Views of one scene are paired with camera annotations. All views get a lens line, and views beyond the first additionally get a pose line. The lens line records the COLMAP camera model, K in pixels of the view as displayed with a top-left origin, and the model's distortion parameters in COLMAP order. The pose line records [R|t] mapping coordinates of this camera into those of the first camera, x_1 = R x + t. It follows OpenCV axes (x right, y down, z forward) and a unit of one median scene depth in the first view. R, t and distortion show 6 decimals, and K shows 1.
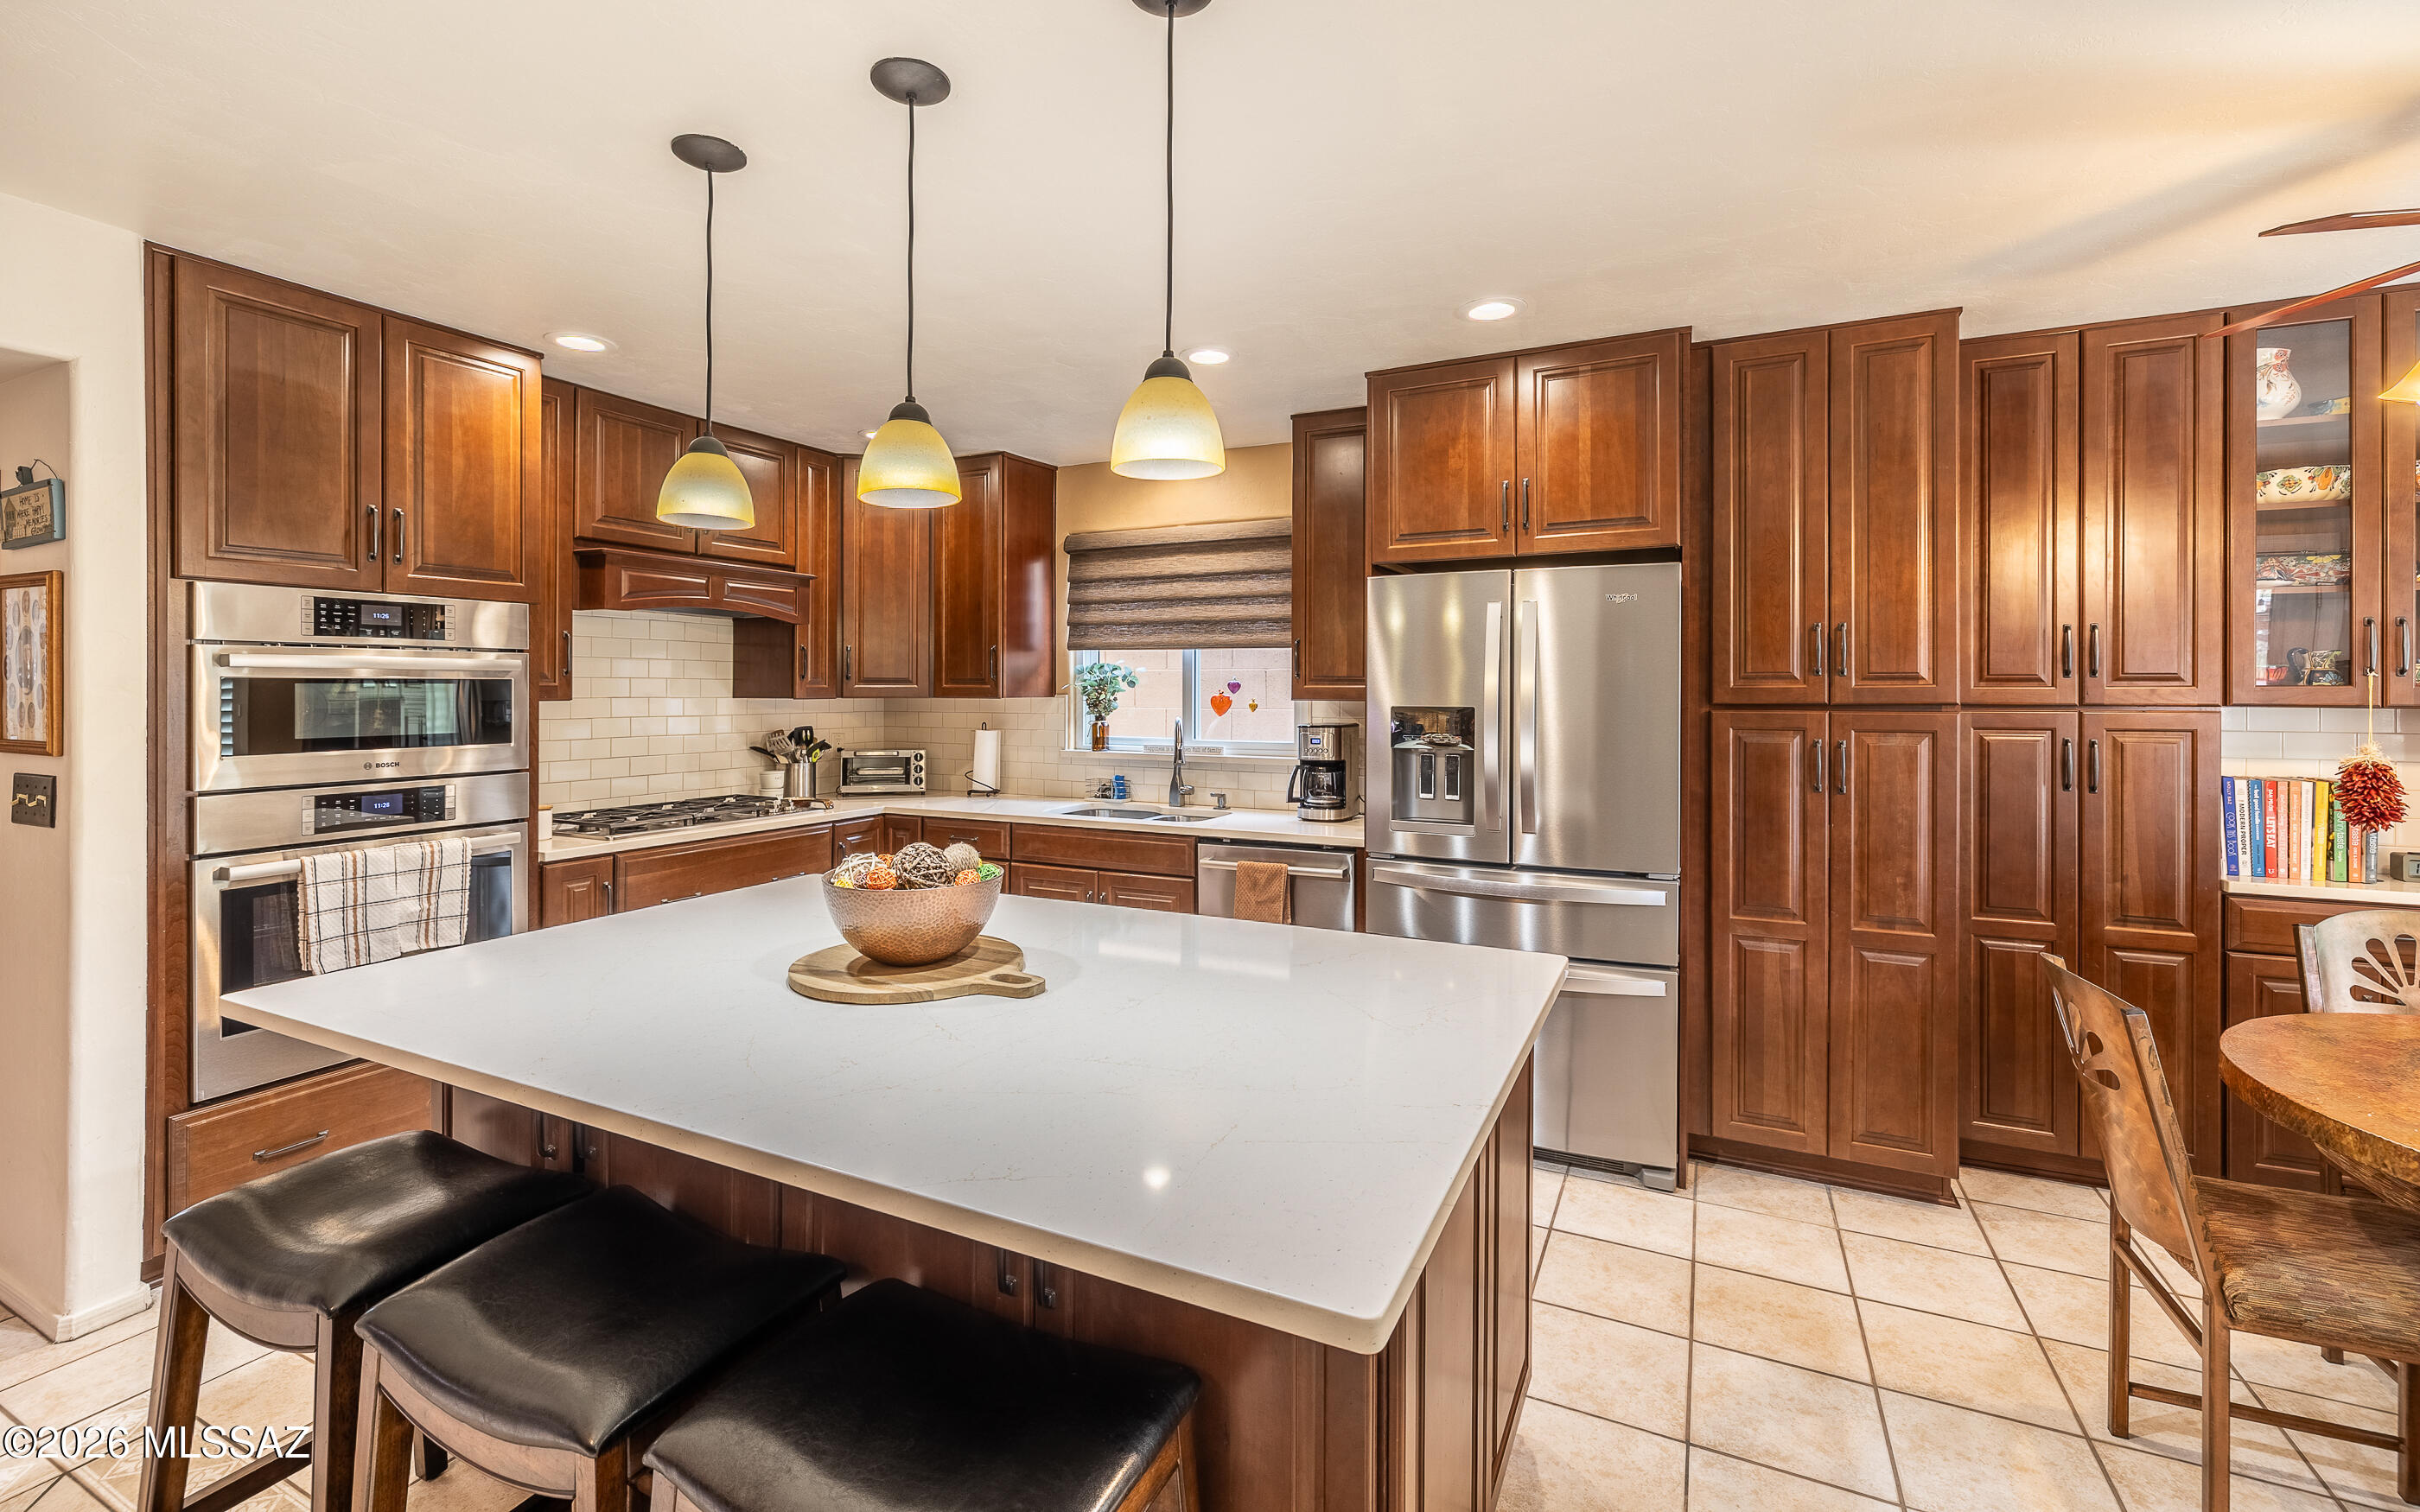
lens RADIAL K [[1024.1, 0, 1312.1], [0, 1024.1, 698.0], [0, 0, 1]] dist [-0.001018, -0.000136]
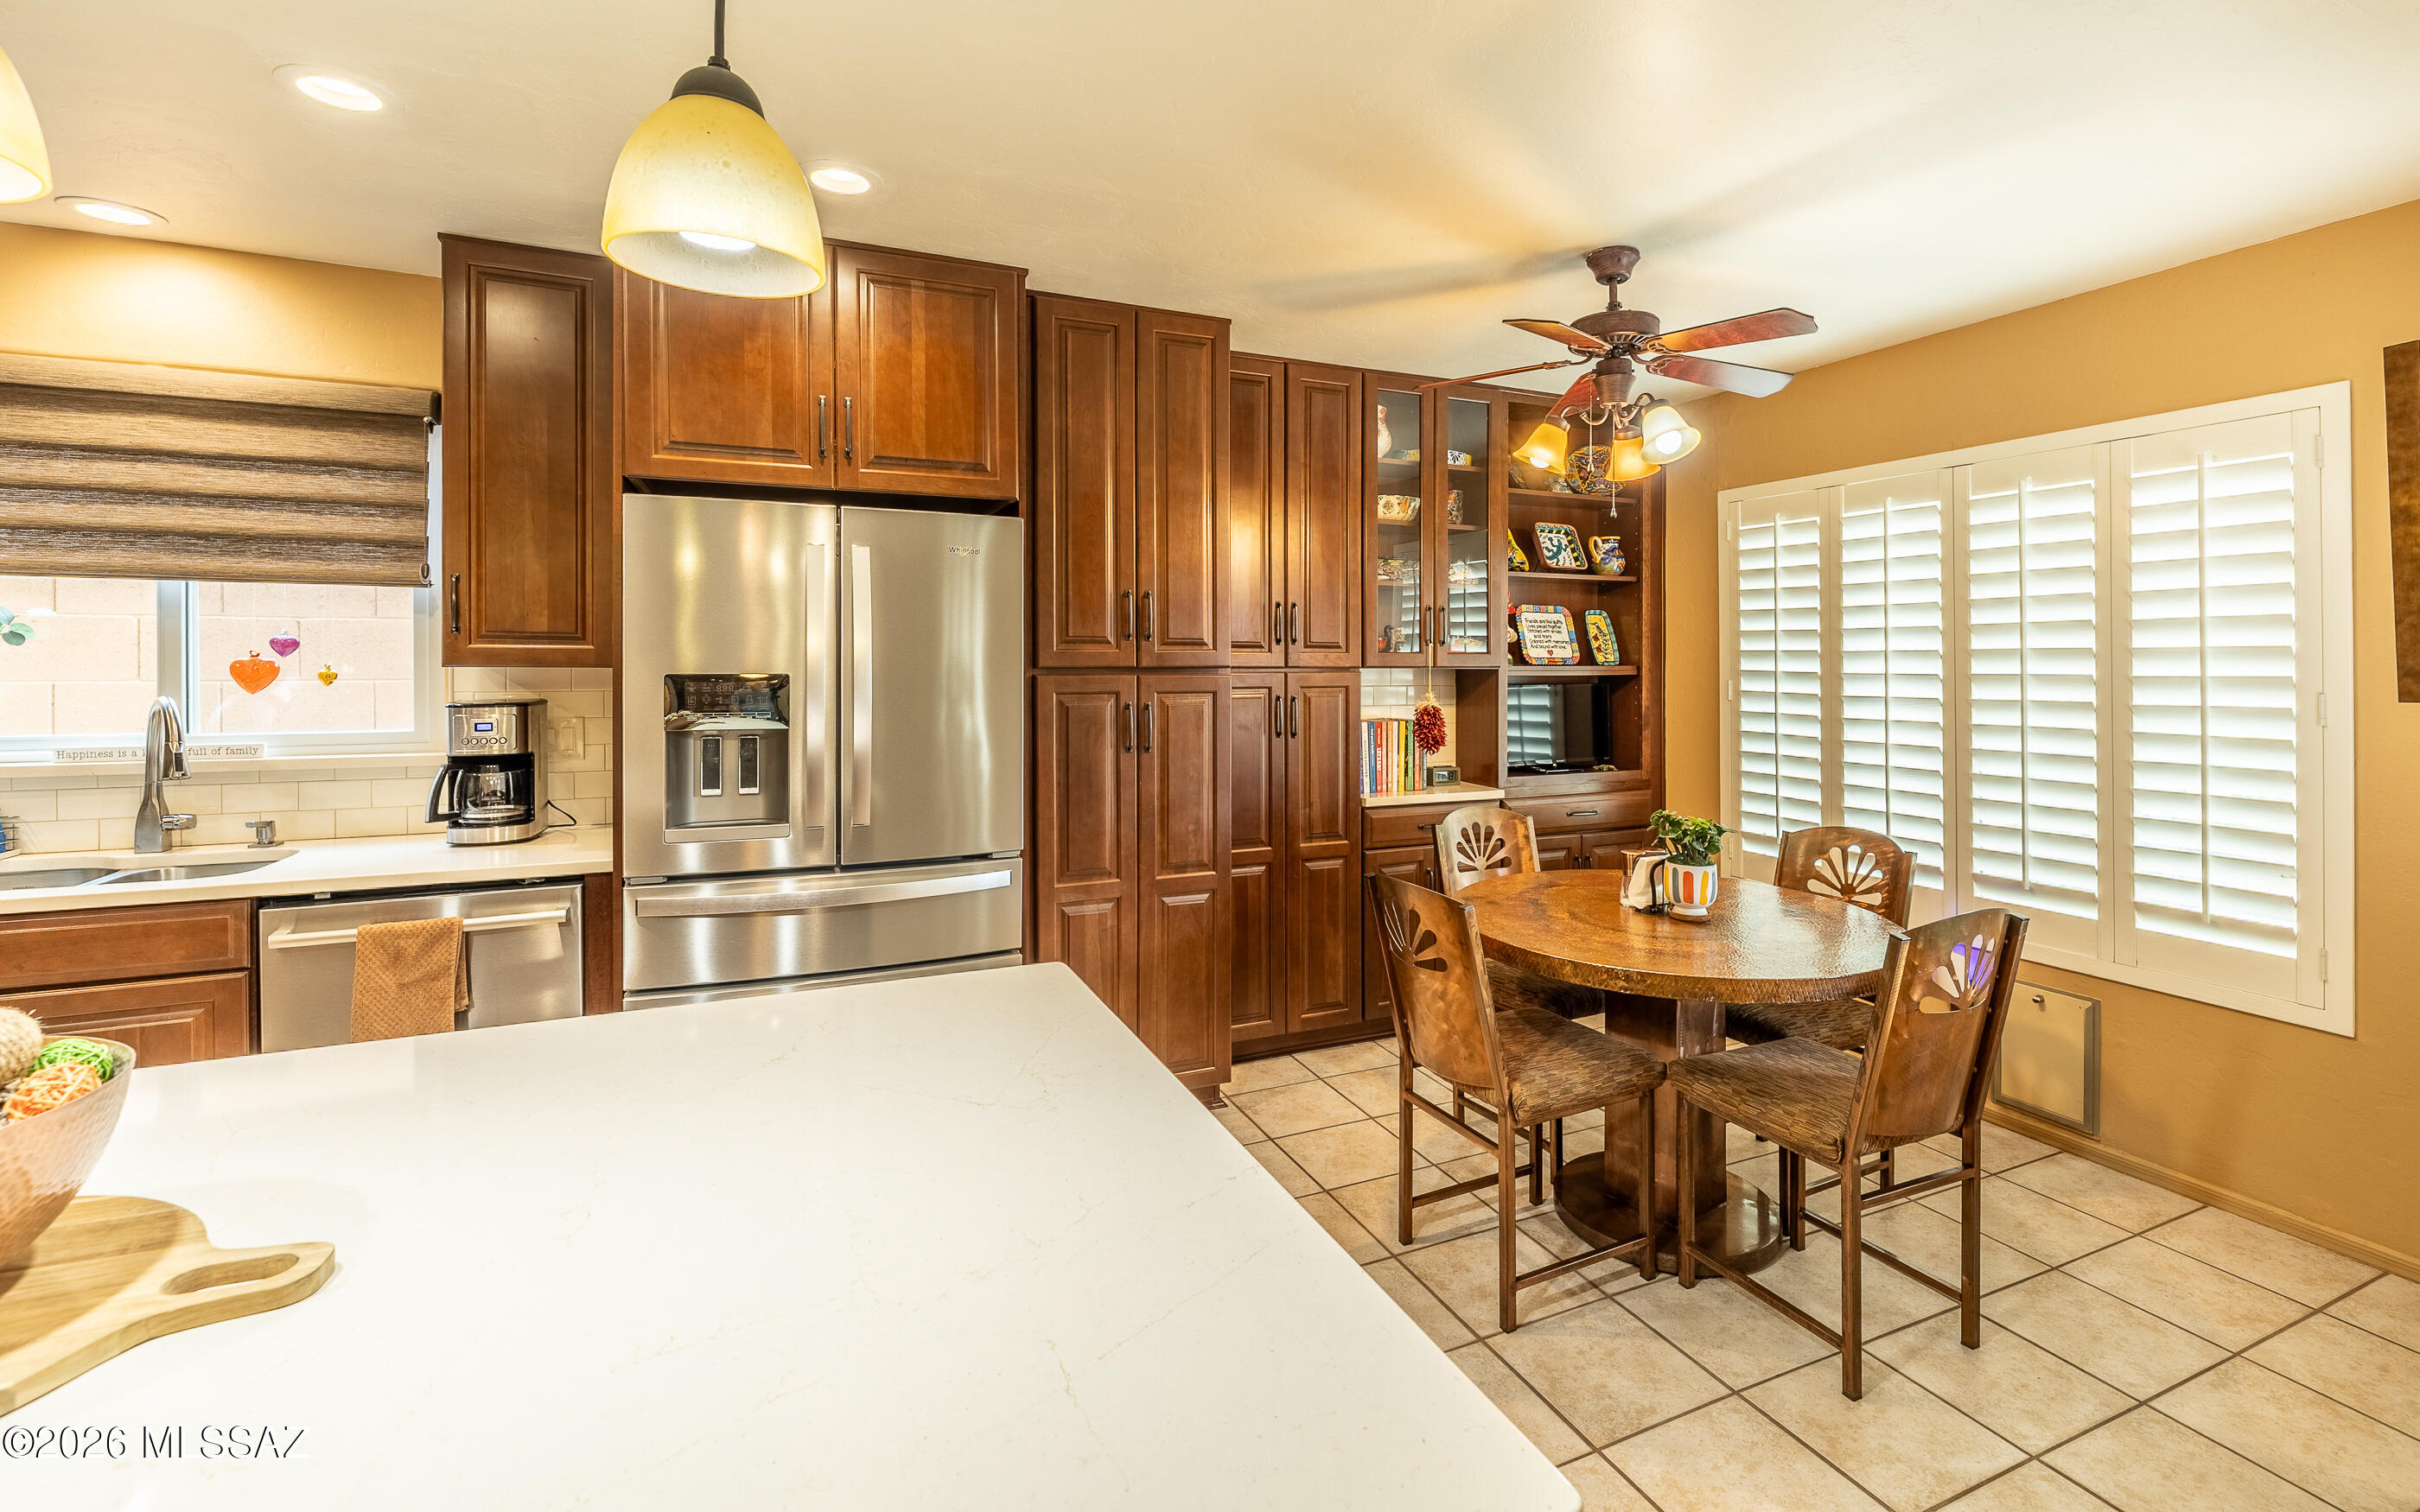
lens RADIAL K [[1024.1, 0, 1228.7], [0, 1024.1, 669.4], [0, 0, 1]] dist [-0.001018, -0.000136]
pose [[0.668550, -0.007400, 0.743631, -0.208891], [0.001702, 0.999963, 0.008421, -0.001085], [-0.743666, -0.004364, 0.668538, 0.224004]]
